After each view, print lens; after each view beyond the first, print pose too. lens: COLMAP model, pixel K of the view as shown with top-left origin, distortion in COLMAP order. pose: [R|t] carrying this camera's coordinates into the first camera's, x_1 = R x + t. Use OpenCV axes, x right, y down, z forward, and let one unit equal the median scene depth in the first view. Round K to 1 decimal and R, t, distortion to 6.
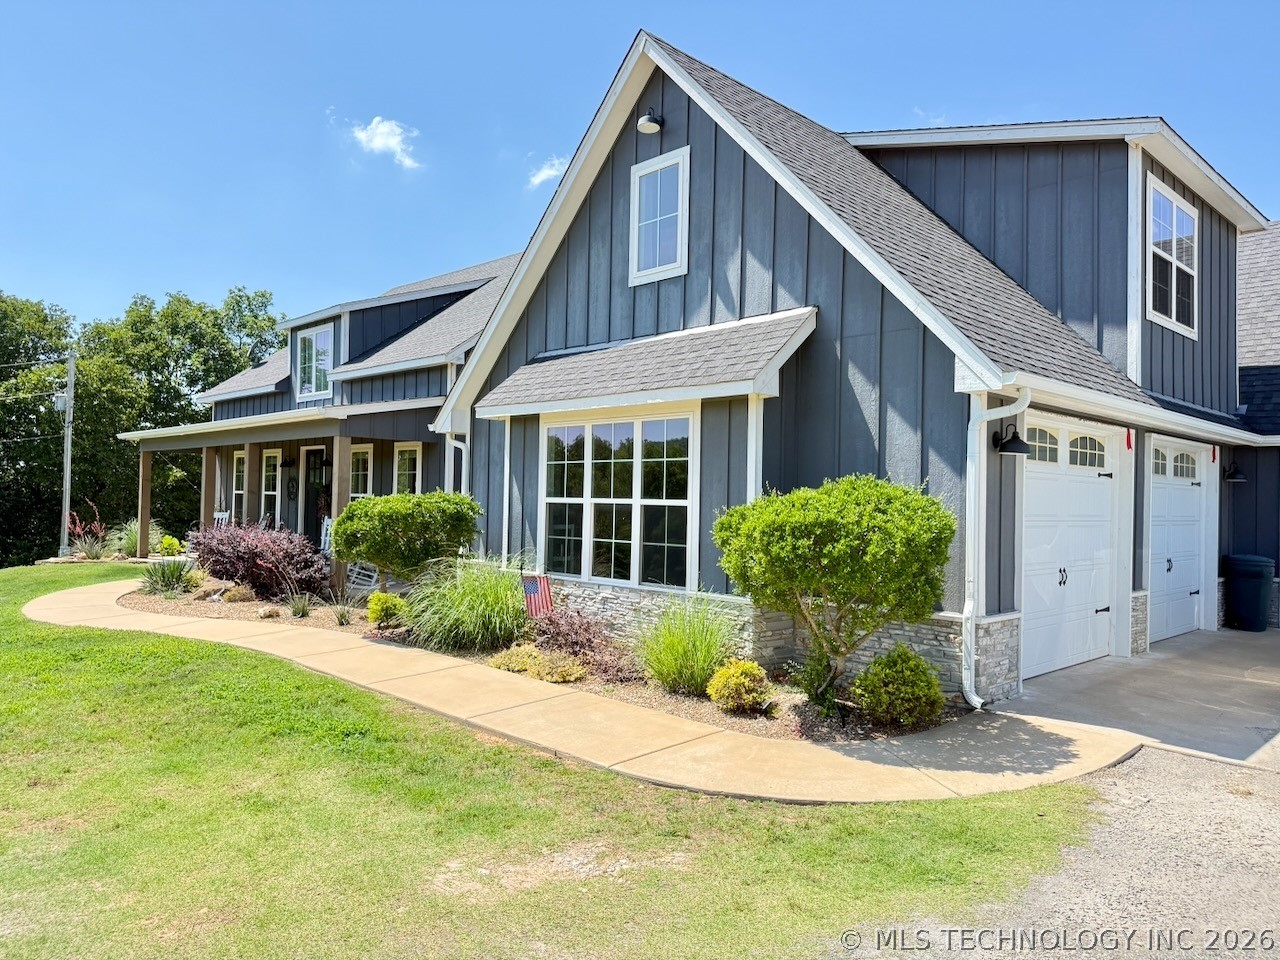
lens RADIAL K [[881.4, 0, 640.0], [0, 881.4, 480.0], [0, 0, 1]] dist [0.093046, -0.161146]
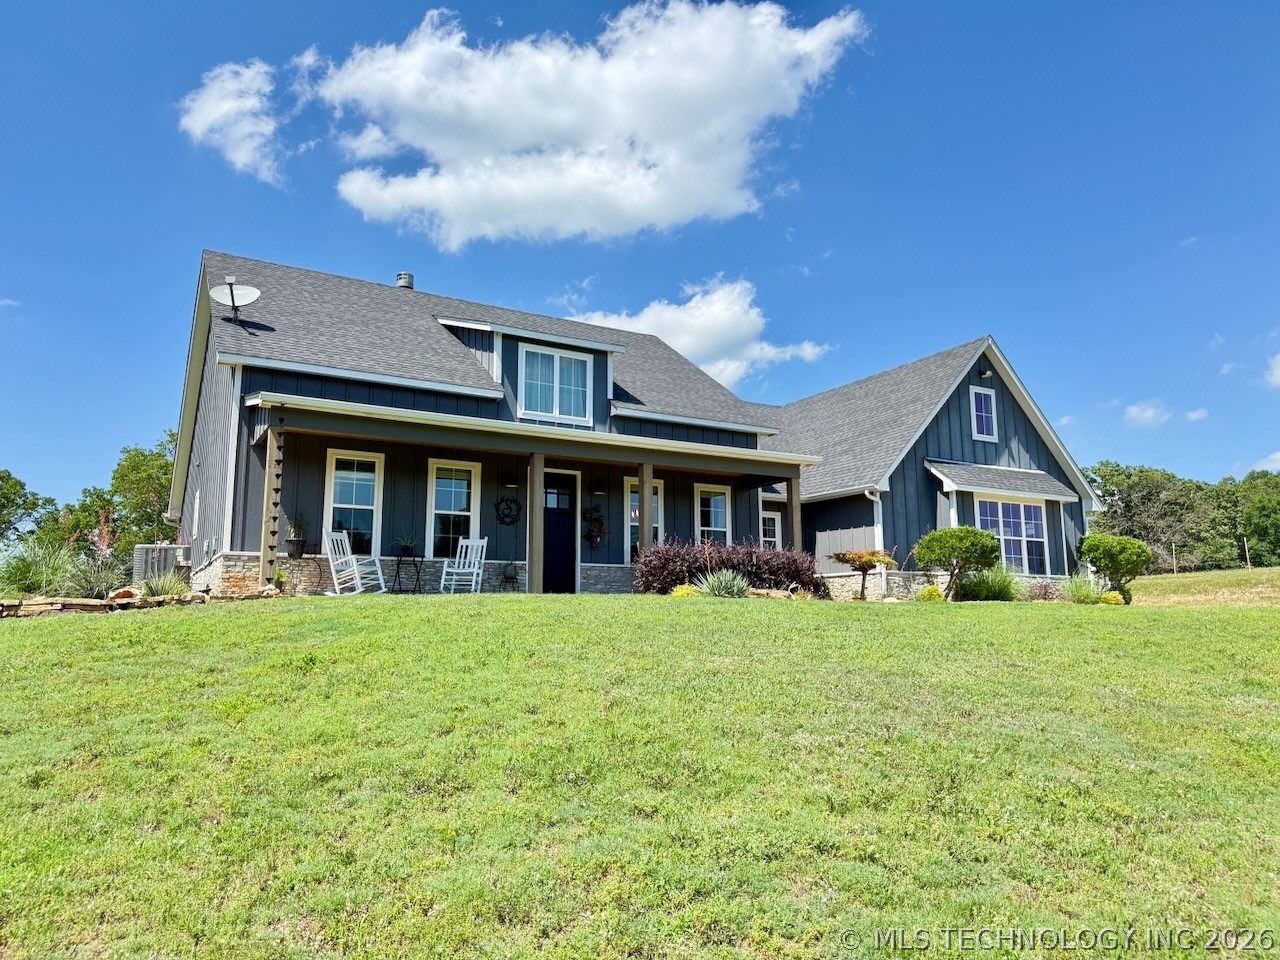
lens RADIAL K [[881.4, 0, 640.0], [0, 881.4, 480.0], [0, 0, 1]] dist [0.093046, -0.161146]
pose [[0.253114, 0.135241, 0.957937, -2.396238], [-0.011635, 0.990535, -0.136769, 0.193963], [-0.967366, 0.023473, 0.252292, 1.307593]]
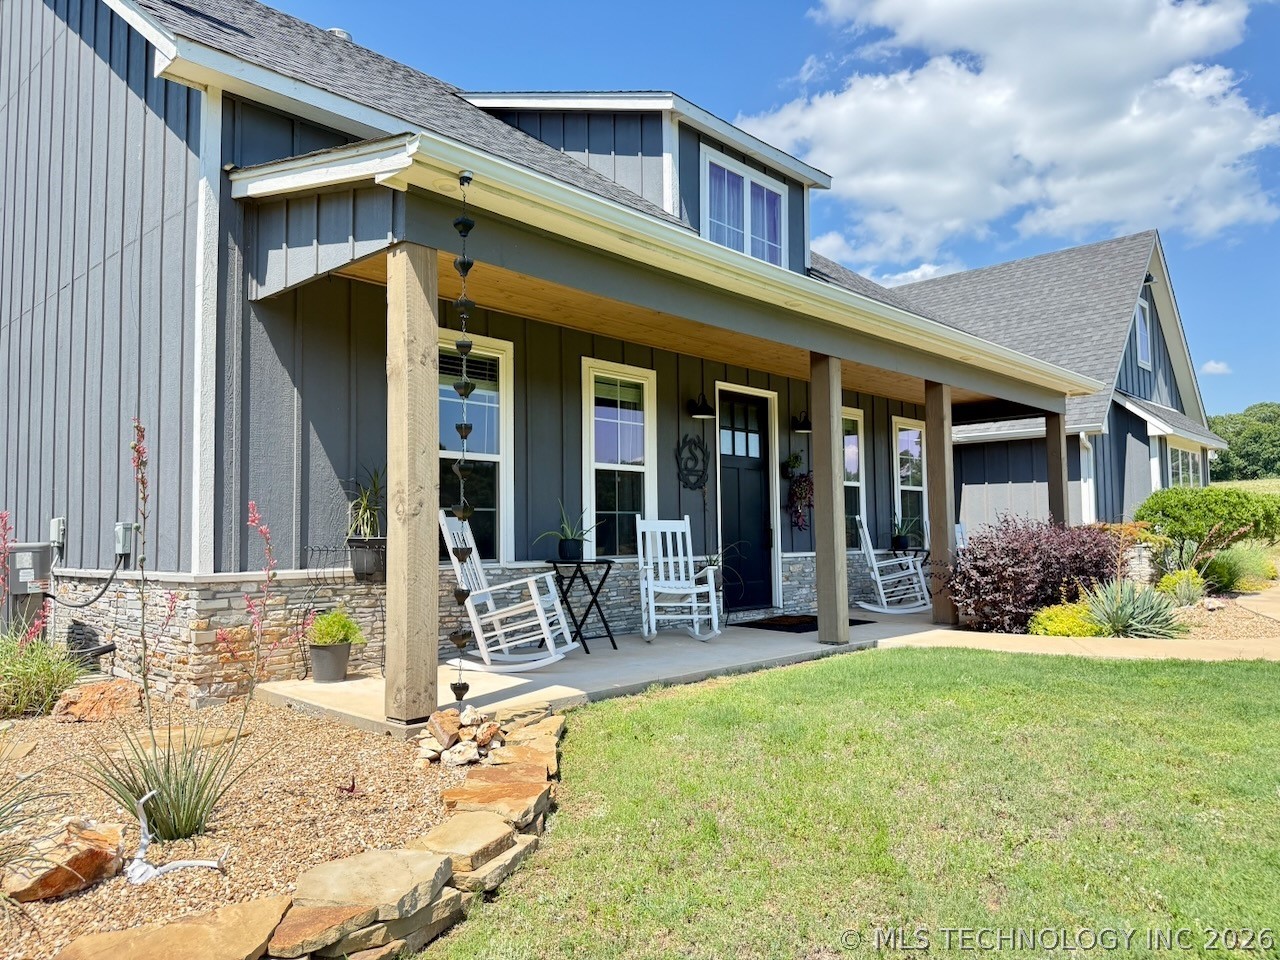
lens RADIAL K [[899.3, 0, 640.0], [0, 899.3, 480.0], [0, 0, 1]] dist [0.108804, -0.173059]
pose [[-0.046887, 0.040016, 0.998098, -1.728660], [-0.012272, 0.999099, -0.040633, 0.076075], [-0.998825, -0.014154, -0.046354, 2.103866]]
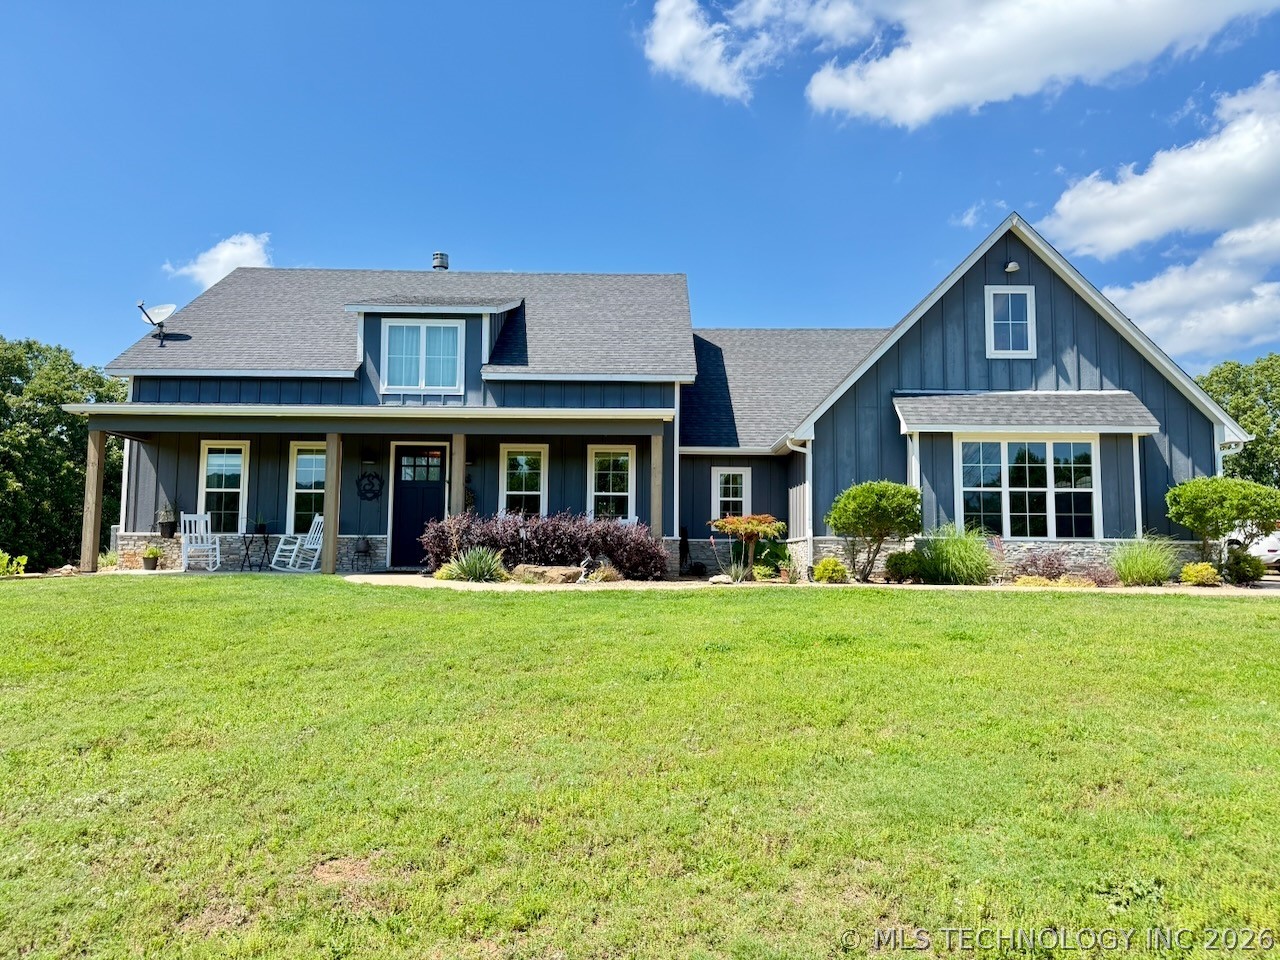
lens RADIAL K [[881.4, 0, 640.0], [0, 881.4, 480.0], [0, 0, 1]] dist [0.093046, -0.161146]
pose [[0.702935, 0.050441, 0.709463, -1.674700], [-0.008739, 0.998019, -0.062298, 0.113090], [-0.711200, 0.037592, 0.701984, 0.339878]]
